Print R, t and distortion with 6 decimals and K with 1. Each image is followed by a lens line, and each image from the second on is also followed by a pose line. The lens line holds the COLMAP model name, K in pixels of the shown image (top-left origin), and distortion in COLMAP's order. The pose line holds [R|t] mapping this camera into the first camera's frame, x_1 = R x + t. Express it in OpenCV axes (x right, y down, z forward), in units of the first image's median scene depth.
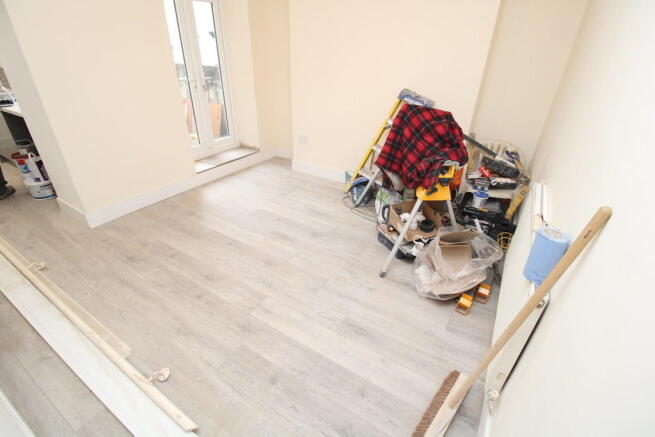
lens RADIAL K [[303.9, 0, 330.0], [0, 303.9, 216.4], [0, 0, 1]] dist [-0.013154, -0.005849]
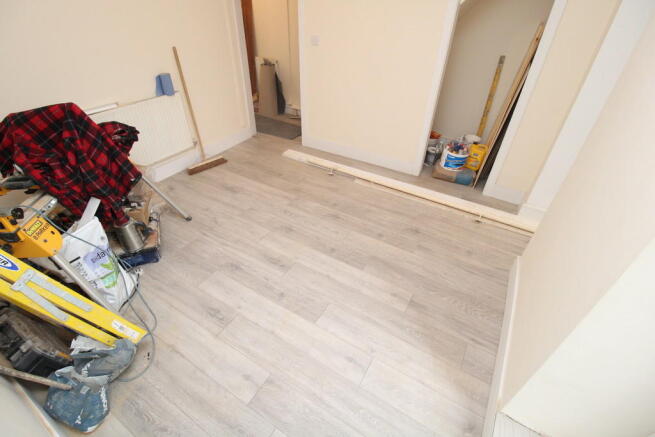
lens RADIAL K [[303.9, 0, 328.7], [0, 303.9, 222.9], [0, 0, 1]] dist [-0.013154, -0.005849]
pose [[-0.998552, -0.045358, -0.028923, -0.285449], [-0.044443, 0.392655, 0.918611, -0.778357], [-0.030310, 0.918567, -0.394102, 1.280305]]
